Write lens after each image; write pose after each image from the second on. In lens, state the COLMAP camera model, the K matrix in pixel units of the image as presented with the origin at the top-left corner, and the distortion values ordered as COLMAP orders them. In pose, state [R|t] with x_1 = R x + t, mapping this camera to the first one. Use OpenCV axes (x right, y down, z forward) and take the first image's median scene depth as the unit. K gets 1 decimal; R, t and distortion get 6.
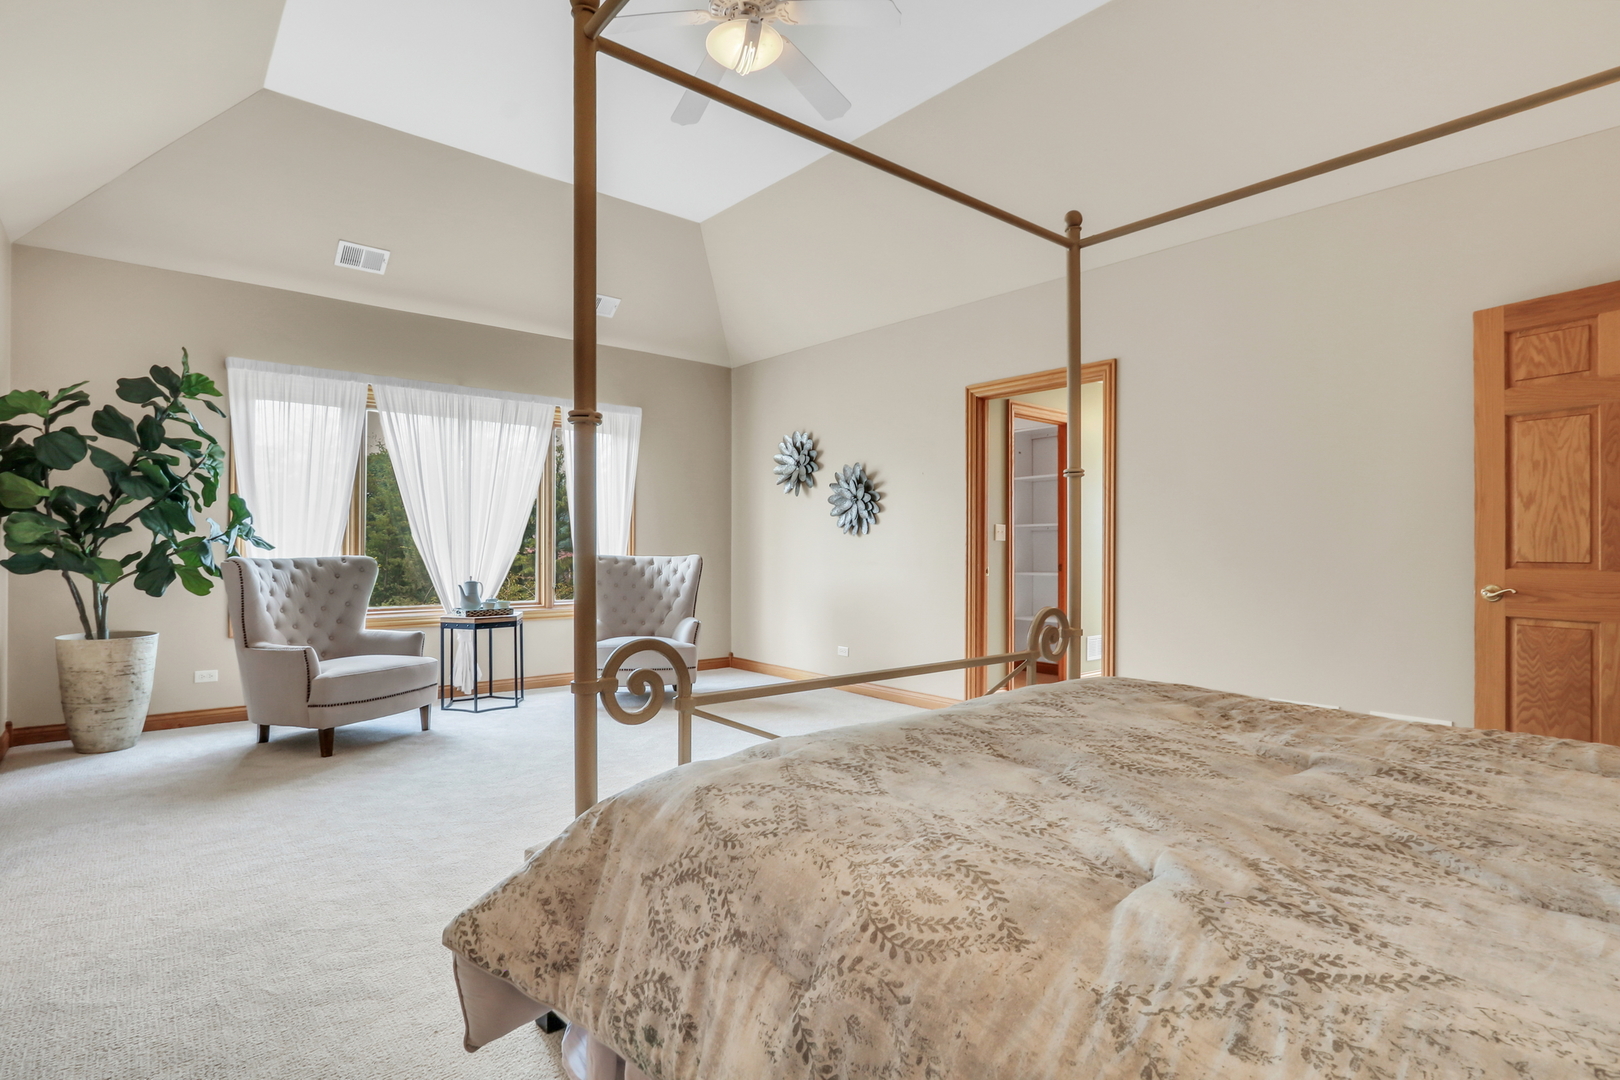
lens RADIAL K [[806.4, 0, 813.1], [0, 806.4, 551.4], [0, 0, 1]] dist [-0.000691, -0.000015]
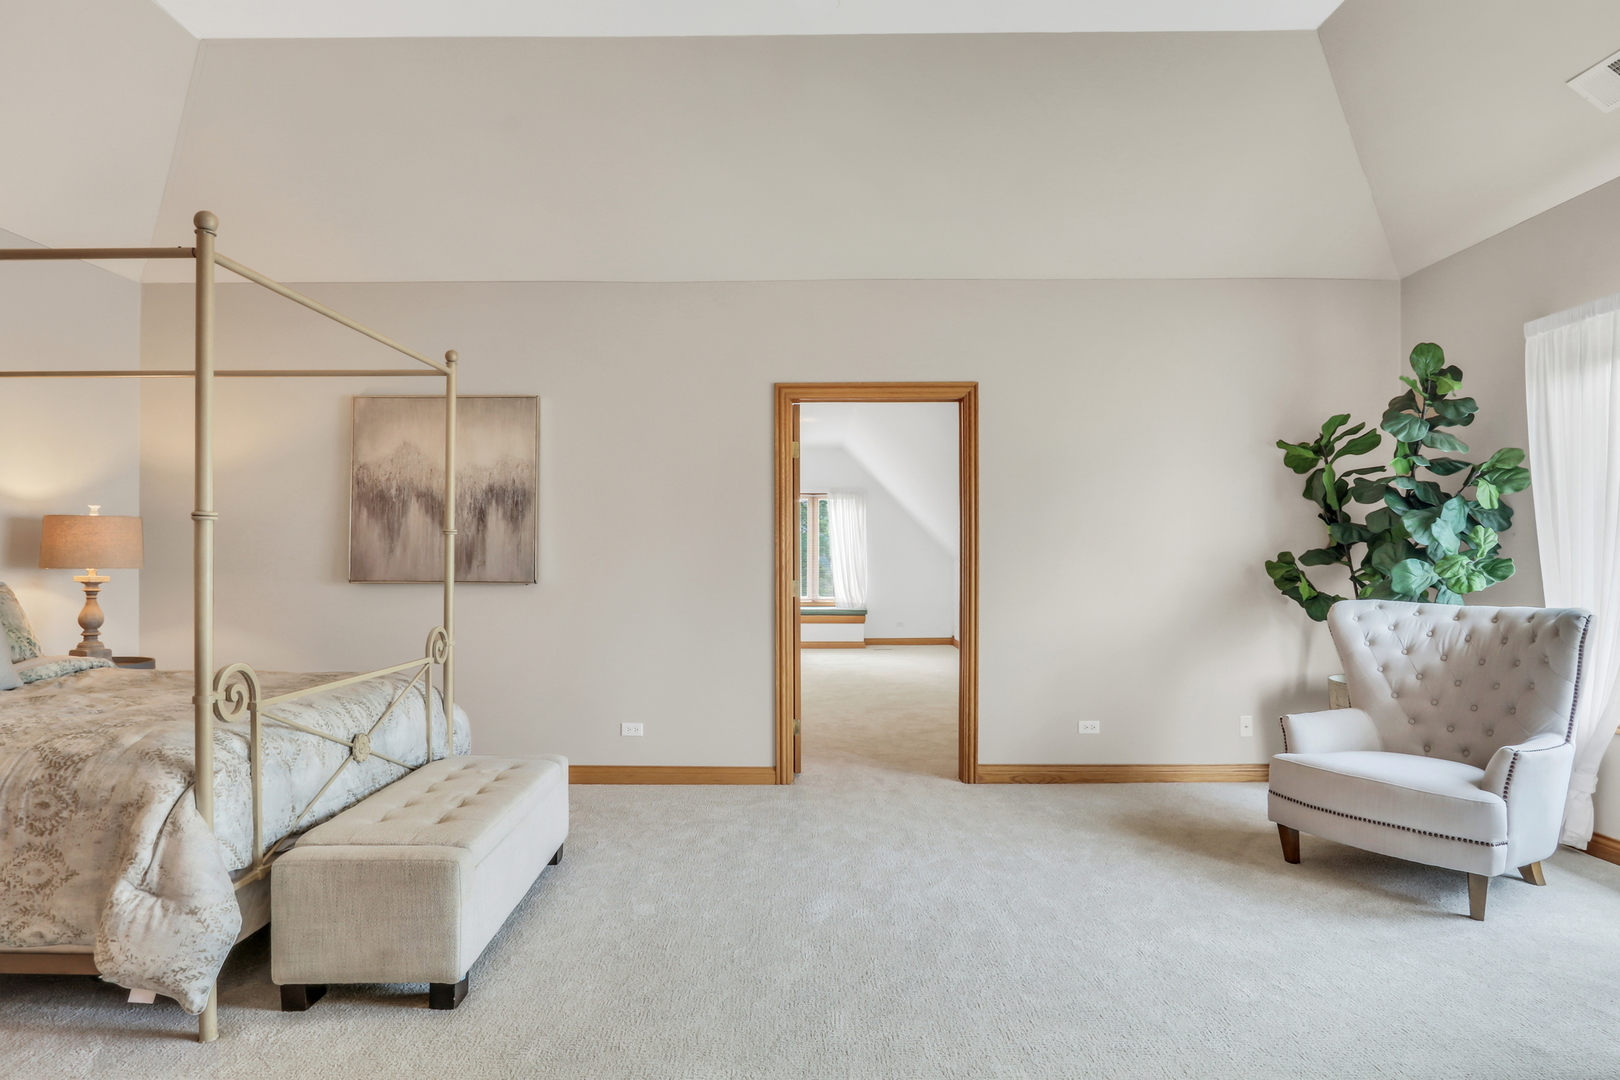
lens RADIAL K [[945.5, 0, 808.3], [0, 945.5, 556.8], [0, 0, 1]] dist [-0.003405, -0.003136]
pose [[-0.650986, -0.009034, -0.759036, 0.321739], [-0.010784, 0.999938, -0.002653, -0.024434], [0.759013, 0.006458, -0.651043, 1.055809]]
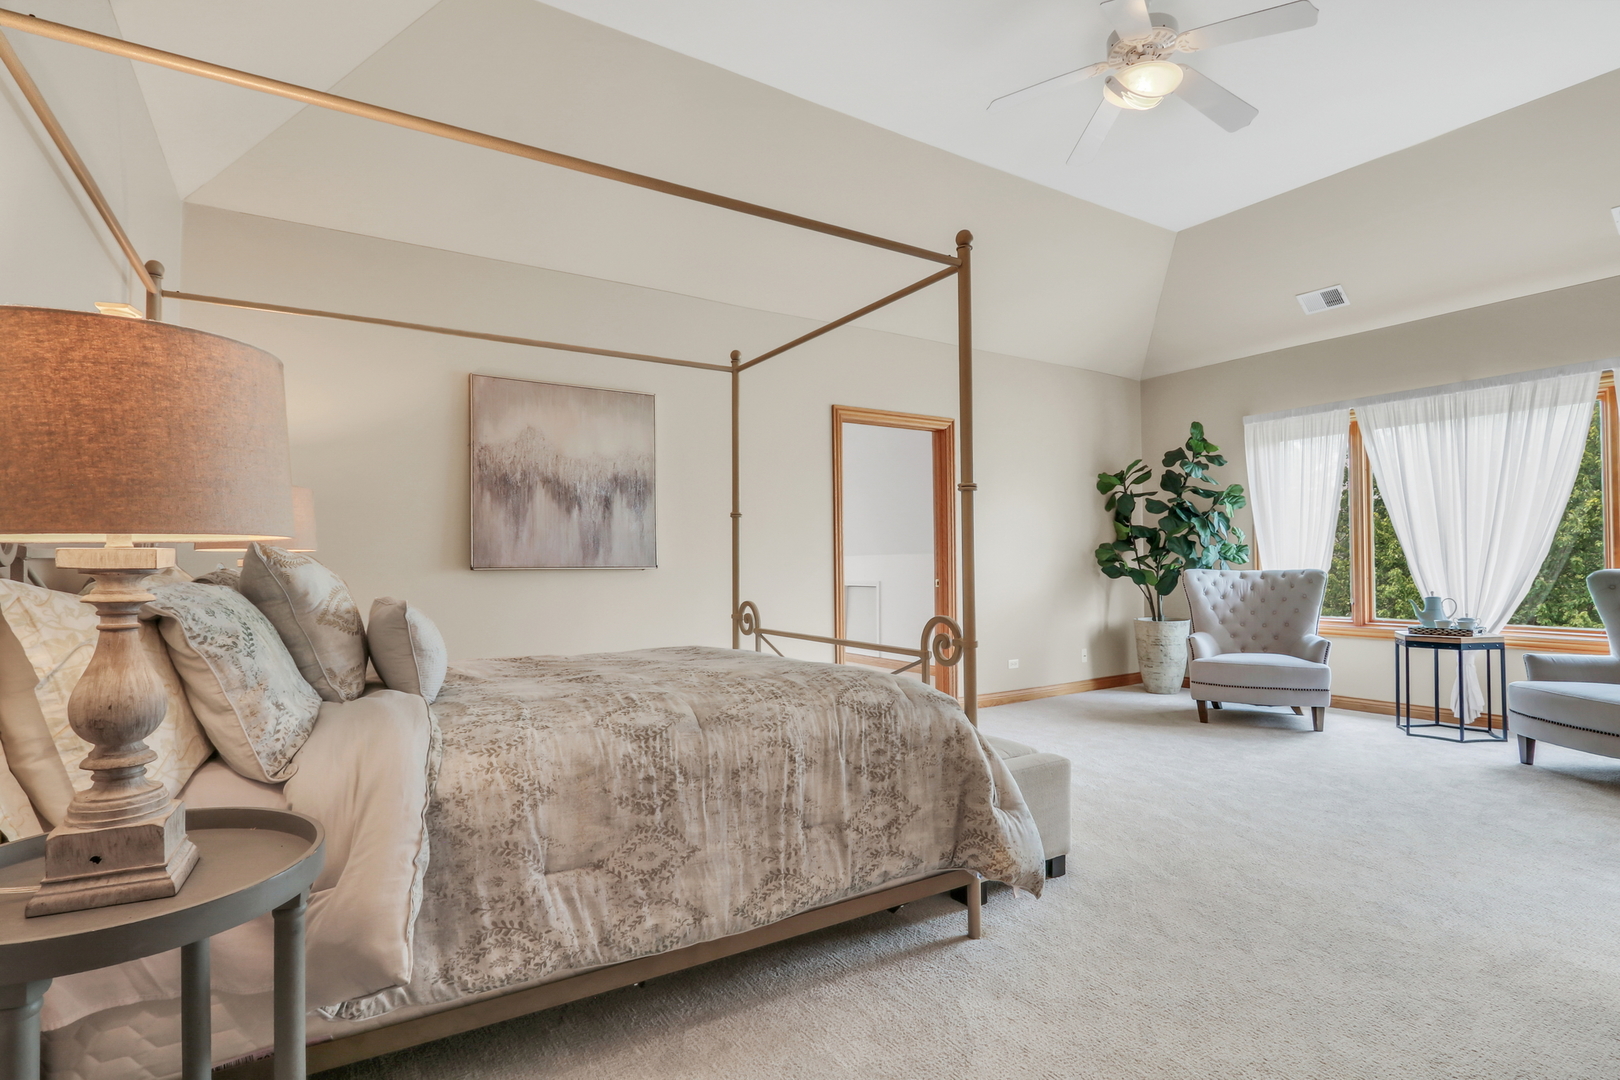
lens RADIAL K [[806.4, 0, 813.1], [0, 806.4, 551.4], [0, 0, 1]] dist [-0.000691, -0.000015]
pose [[-0.125183, -0.019394, -0.991944, 0.653687], [-0.001573, 0.999812, -0.019349, 0.004160], [0.992132, -0.000862, -0.125190, 0.466420]]
